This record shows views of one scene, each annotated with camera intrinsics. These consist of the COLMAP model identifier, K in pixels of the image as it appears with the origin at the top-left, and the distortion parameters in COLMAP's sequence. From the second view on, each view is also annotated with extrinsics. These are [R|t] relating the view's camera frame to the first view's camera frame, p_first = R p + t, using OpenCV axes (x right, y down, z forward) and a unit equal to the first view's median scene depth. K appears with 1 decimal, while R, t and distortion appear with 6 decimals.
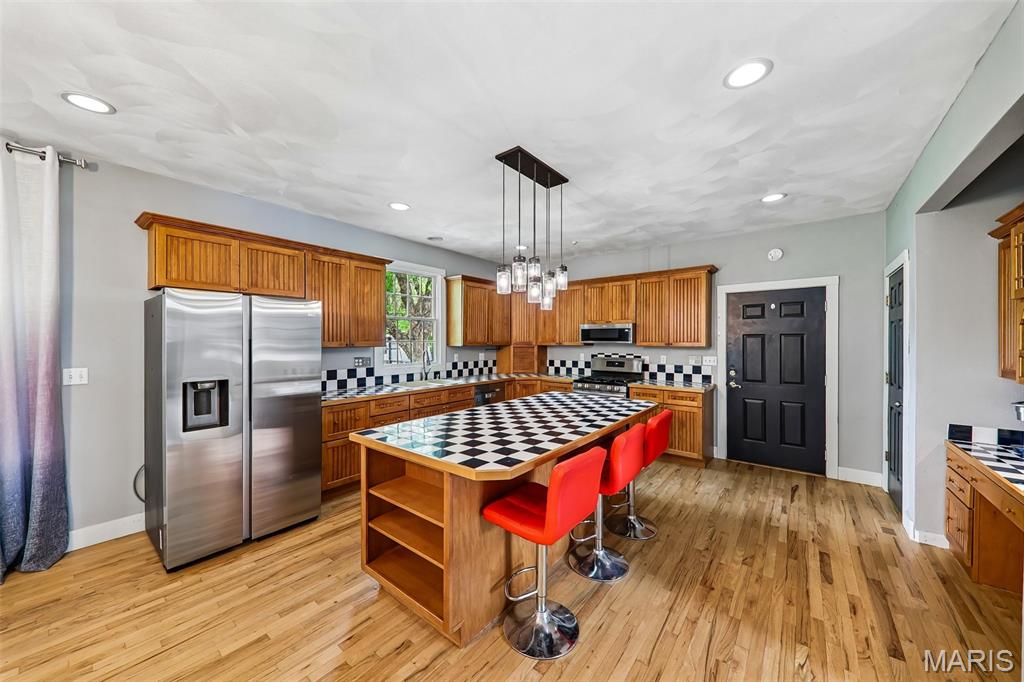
lens RADIAL K [[364.1, 0, 514.1], [0, 364.1, 343.1], [0, 0, 1]] dist [0.018370, -0.008482]
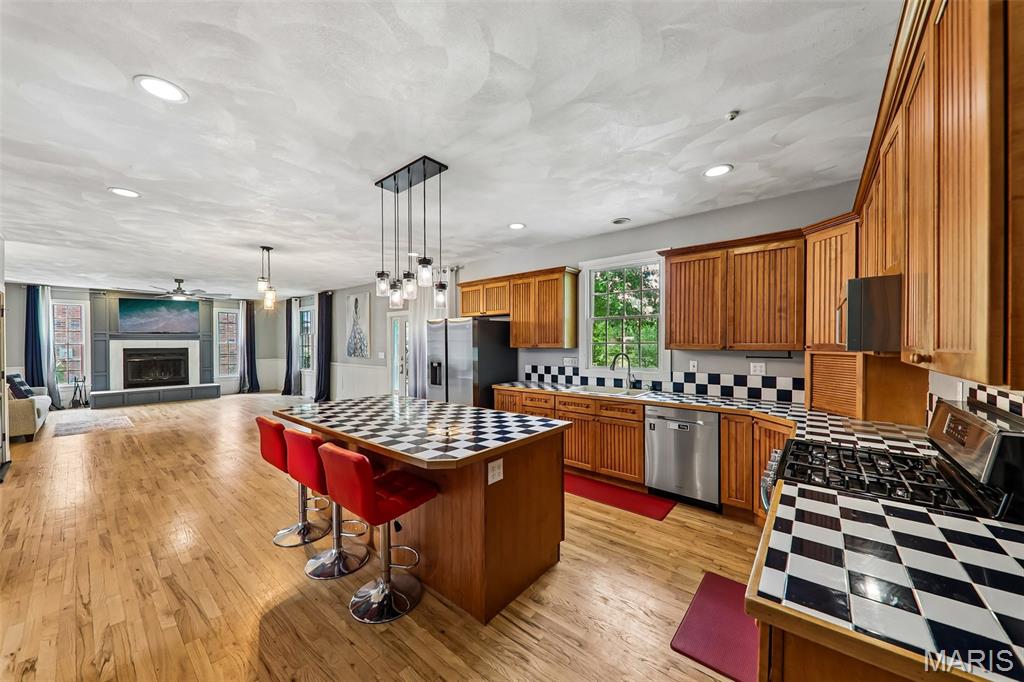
lens RADIAL K [[364.1, 0, 514.1], [0, 364.1, 343.1], [0, 0, 1]] dist [0.018370, -0.008482]
pose [[-0.029582, 0.001661, -0.999561, 0.637546], [-0.001652, 0.999997, 0.001711, -0.005874], [0.999561, 0.001702, -0.029579, 0.782641]]
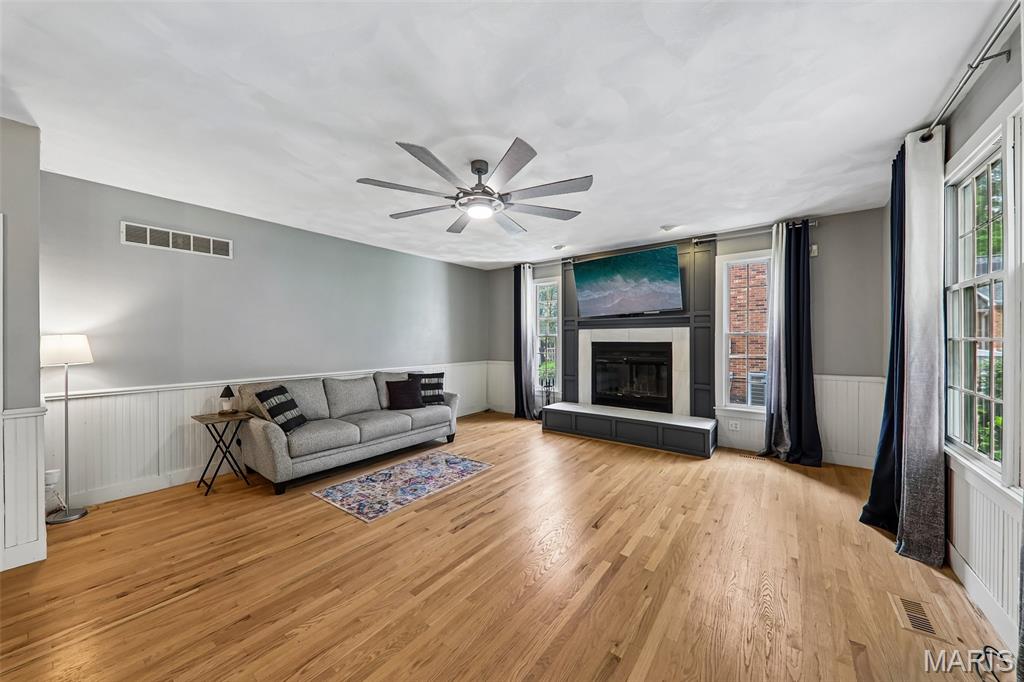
lens RADIAL K [[358.6, 0, 513.7], [0, 358.6, 340.3], [0, 0, 1]] dist [0.018541, -0.008712]
pose [[-0.999853, 0.000089, -0.017133, -0.954964], [-0.000032, 0.999975, 0.007084, 0.015080], [0.017133, 0.007084, -0.999828, -0.104566]]
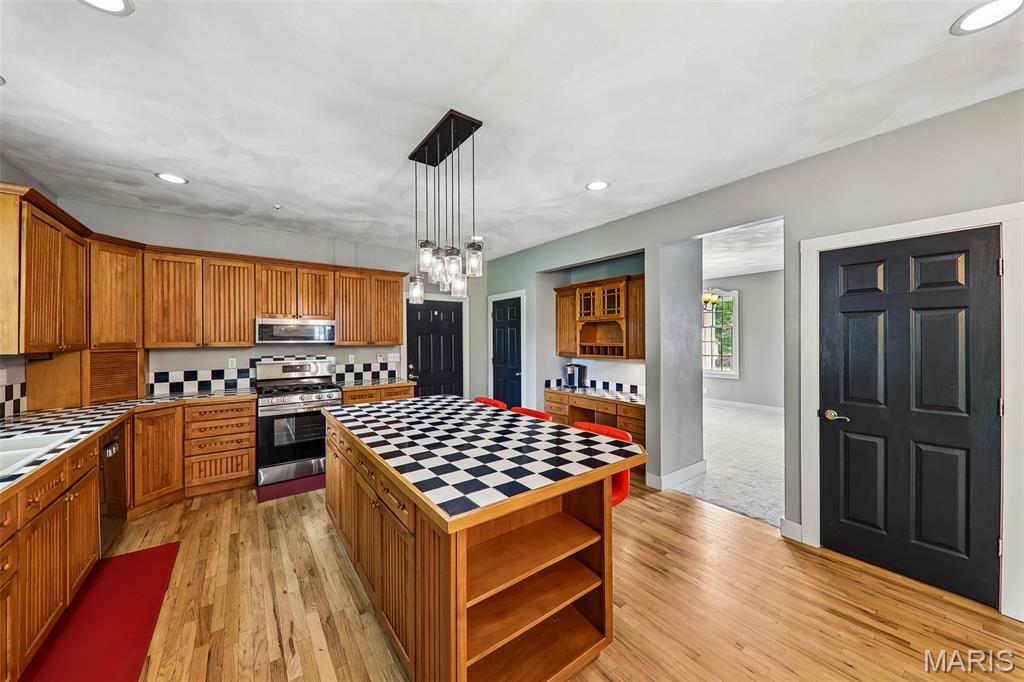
lens RADIAL K [[358.6, 0, 513.7], [0, 358.6, 340.3], [0, 0, 1]] dist [0.018541, -0.008712]
pose [[0.260762, -0.005534, 0.965387, -0.429343], [0.009423, 0.999951, 0.003187, -0.003720], [-0.965357, 0.008266, 0.260801, 0.366679]]
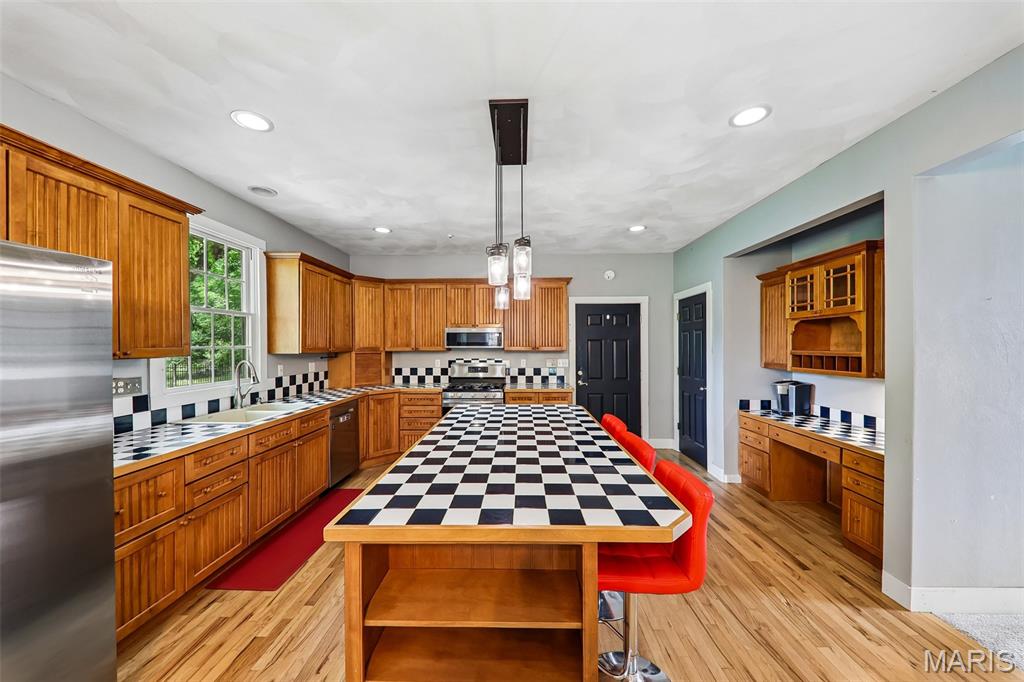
lens RADIAL K [[361.2, 0, 514.5], [0, 361.2, 348.5], [0, 0, 1]] dist [0.018176, -0.009012]
pose [[0.797371, -0.008076, 0.603436, -0.255230], [0.006646, 0.999967, 0.004602, -0.002122], [-0.603453, 0.000341, 0.797398, 0.205748]]
